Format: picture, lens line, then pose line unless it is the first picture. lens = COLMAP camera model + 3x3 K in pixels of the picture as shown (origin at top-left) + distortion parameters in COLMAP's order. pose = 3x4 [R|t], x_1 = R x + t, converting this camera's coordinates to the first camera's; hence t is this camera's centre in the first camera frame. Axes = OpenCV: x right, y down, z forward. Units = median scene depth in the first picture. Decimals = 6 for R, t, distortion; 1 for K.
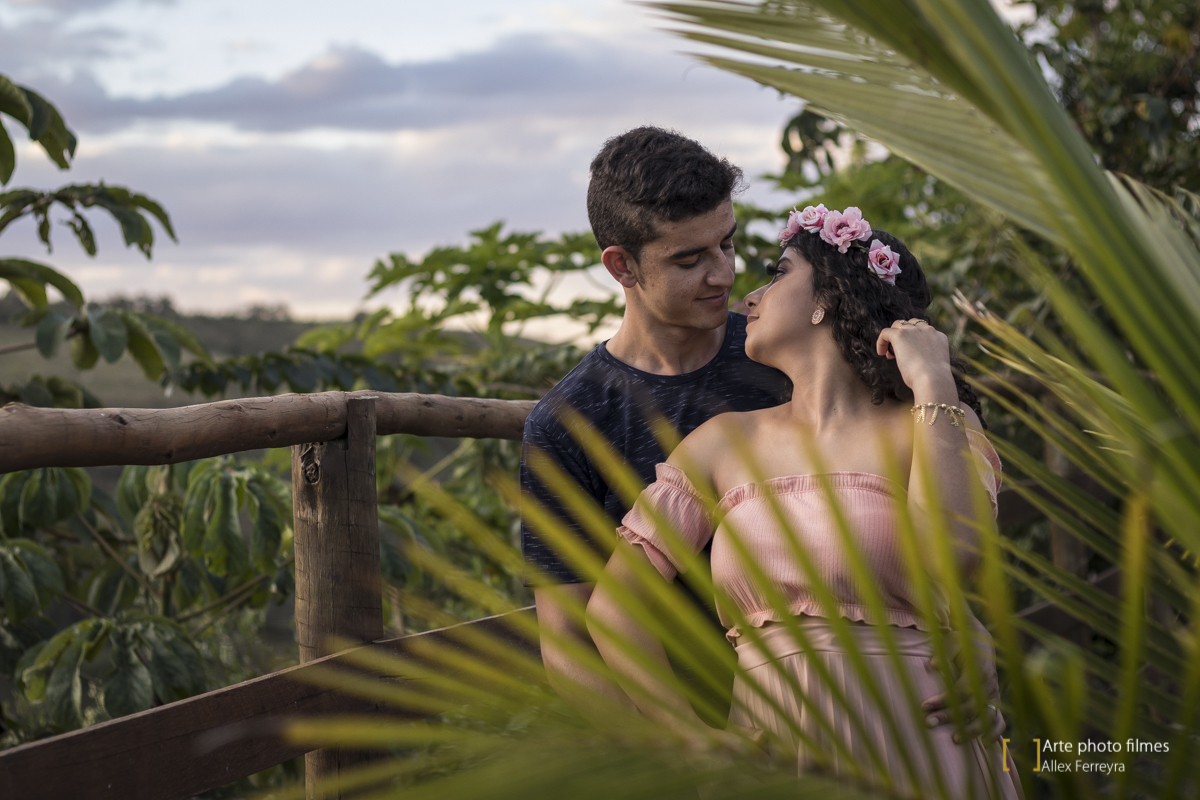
lens RADIAL K [[2751.0, 0, 596.4], [0, 2751.0, 394.1], [0, 0, 1]] dist [0.016816, 0.000000]
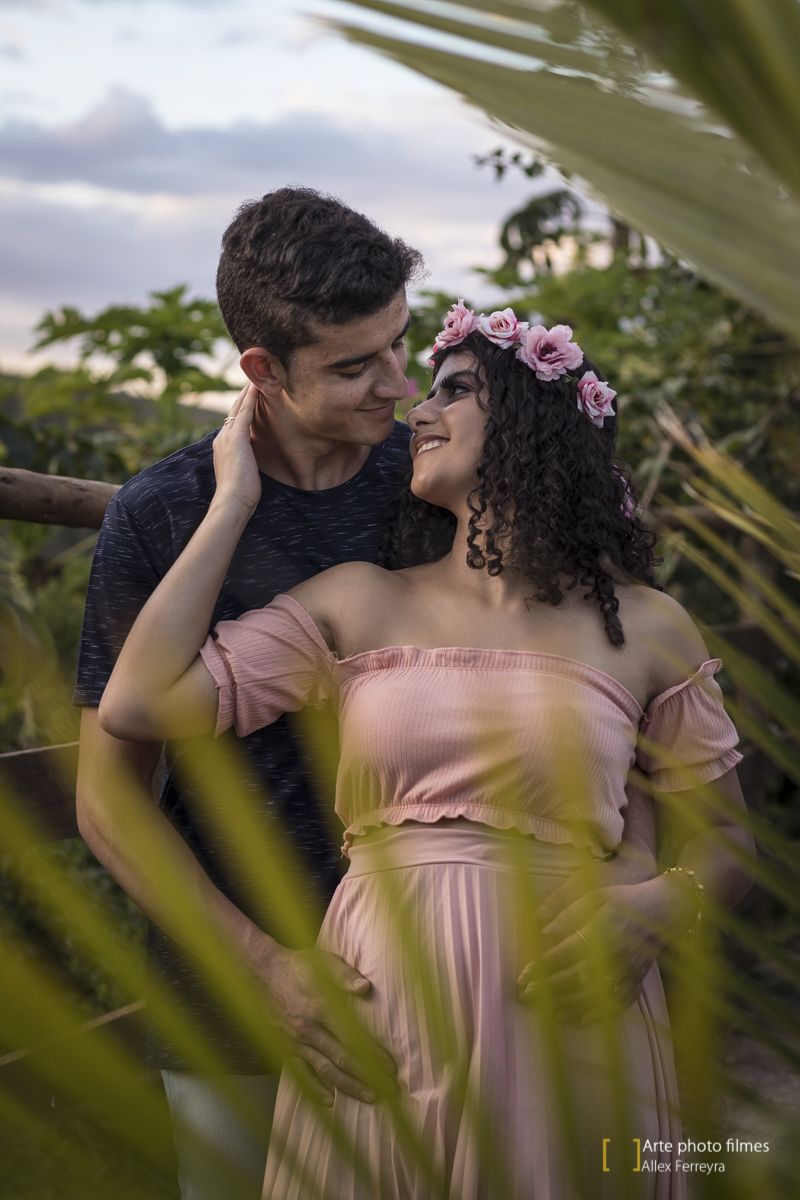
lens RADIAL K [[2751.0, 0, 406.2], [0, 2751.0, 600.8], [0, 0, 1]] dist [0.016816, 0.000000]
pose [[0.994180, 0.095885, 0.049111, 0.008447], [-0.098120, 0.994142, 0.045330, -0.011240], [-0.044477, -0.049885, 0.997764, 0.109146]]
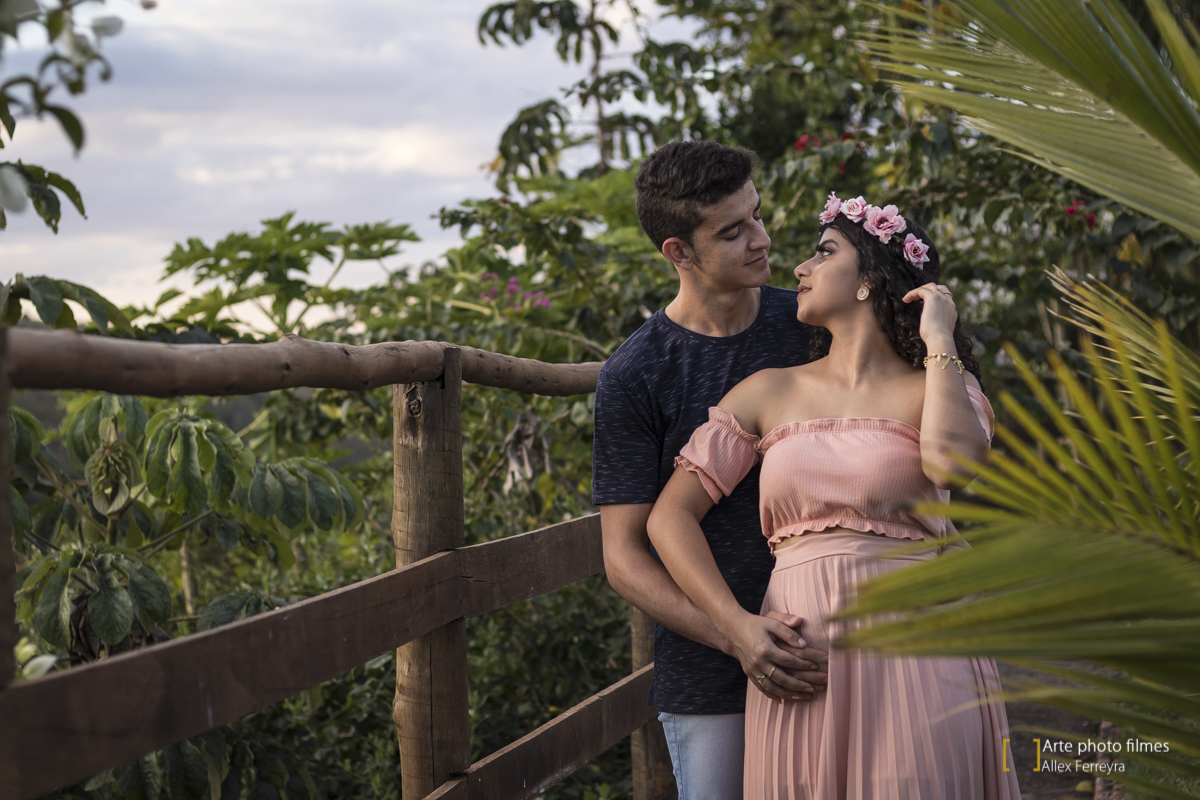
lens RADIAL K [[2751.0, 0, 597.4], [0, 2751.0, 398.5], [0, 0, 1]] dist [0.016816, 0.000000]
pose [[0.989463, 0.028354, 0.141985, -0.127936], [-0.028349, 0.999596, -0.002065, 0.016217], [-0.141986, -0.001982, 0.989867, -0.140111]]
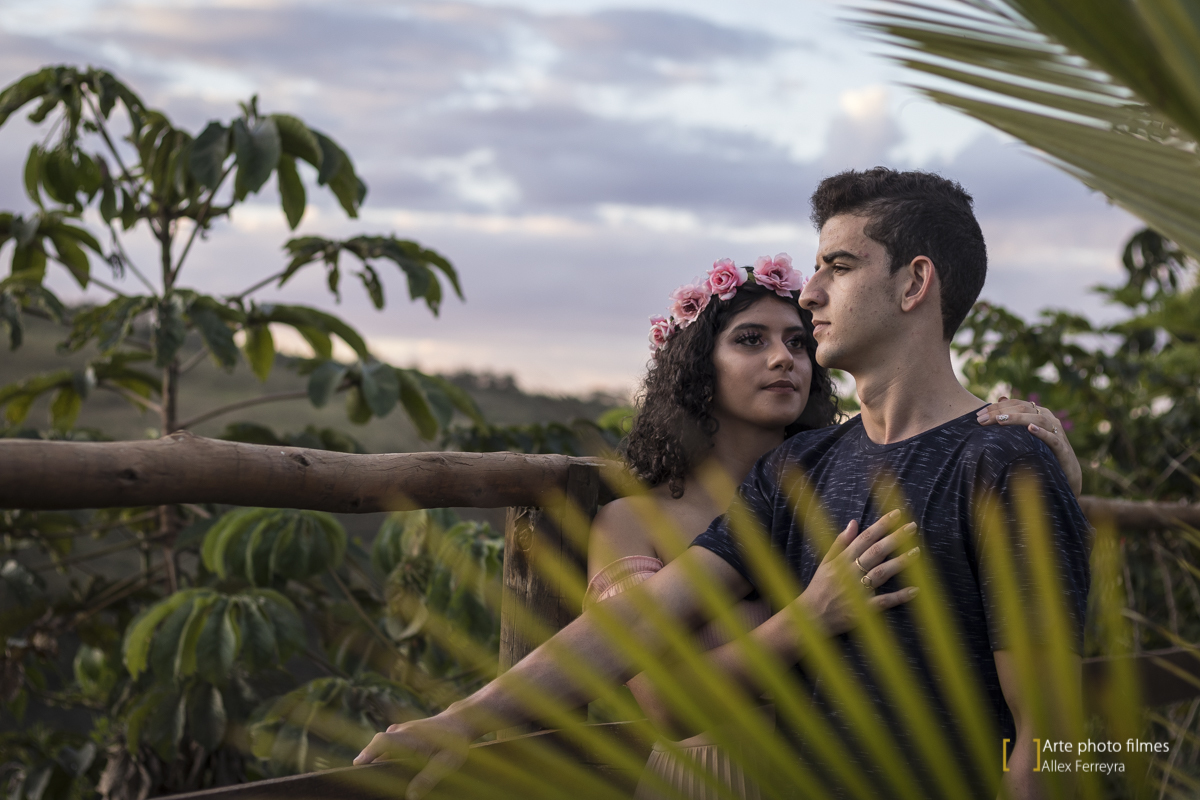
lens RADIAL K [[2751.0, 0, 605.7], [0, 2751.0, 405.5], [0, 0, 1]] dist [0.016816, 0.000000]
pose [[0.989568, 0.079588, -0.120084, 0.021082], [-0.083320, 0.996174, -0.026369, 0.003779], [0.117526, 0.036100, 0.992413, 0.048361]]
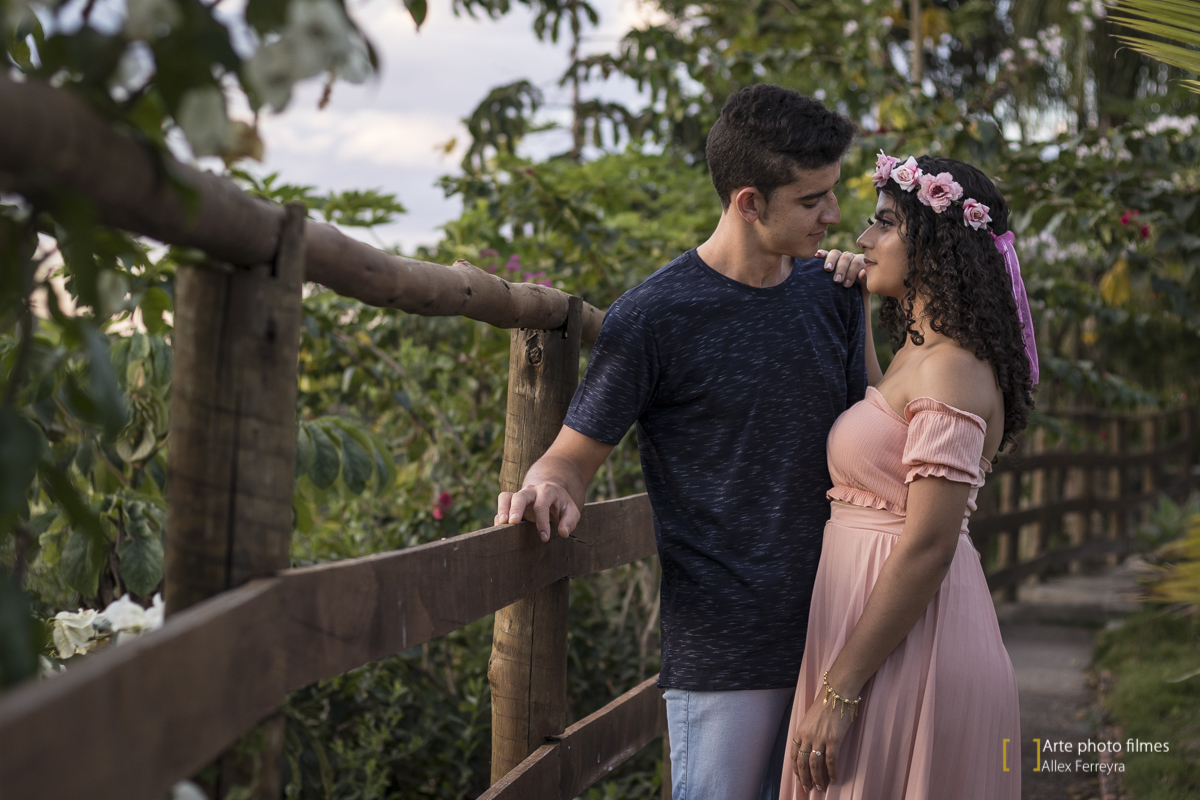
lens RADIAL K [[2913.8, 0, 603.0], [0, 2913.8, 406.3], [0, 0, 1]] dist [0.086779, 0.000000]
pose [[0.979338, 0.095072, 0.178488, -0.191964], [-0.095350, 0.995419, -0.007043, 0.036556], [-0.178340, -0.010121, 0.983917, -0.148185]]
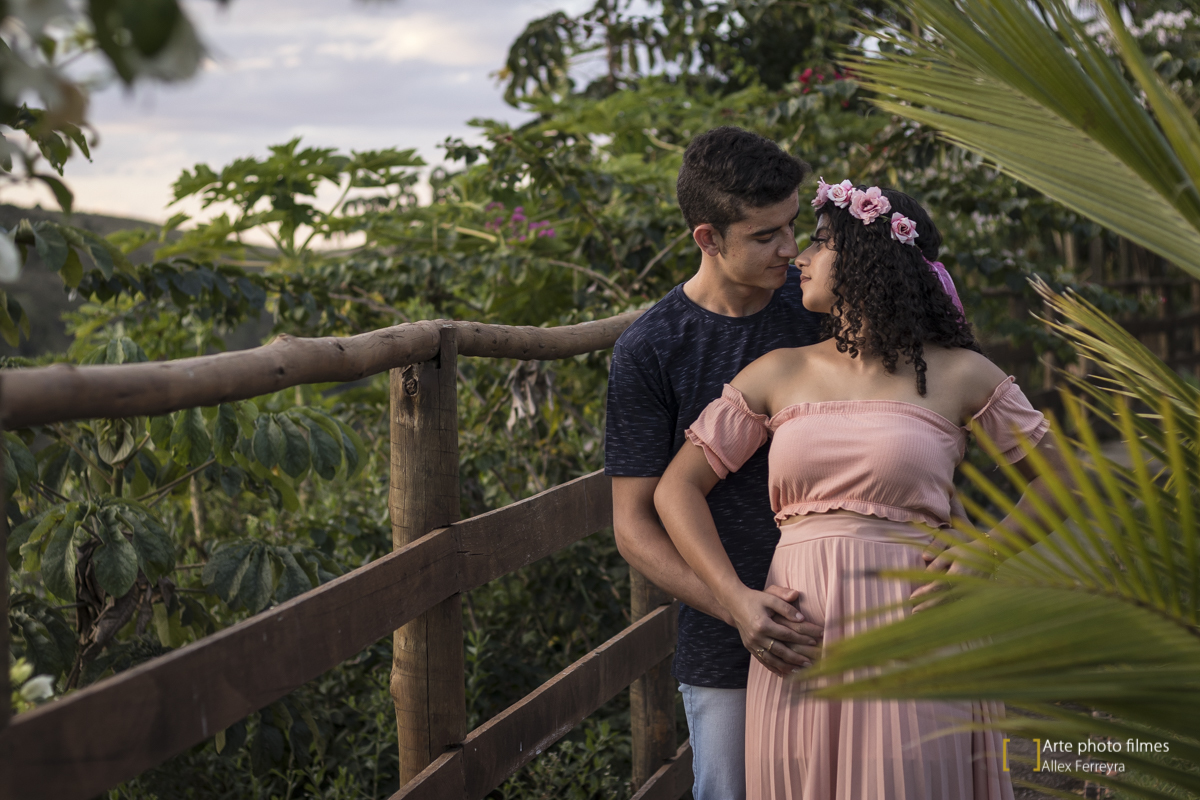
lens RADIAL K [[2751.0, 0, 599.1], [0, 2751.0, 391.3], [0, 0, 1]] dist [0.016816, 0.000000]
pose [[0.989987, 0.024915, 0.138942, -0.124663], [-0.030080, 0.998928, 0.035196, -0.009978], [-0.137917, -0.039023, 0.989675, -0.151569]]
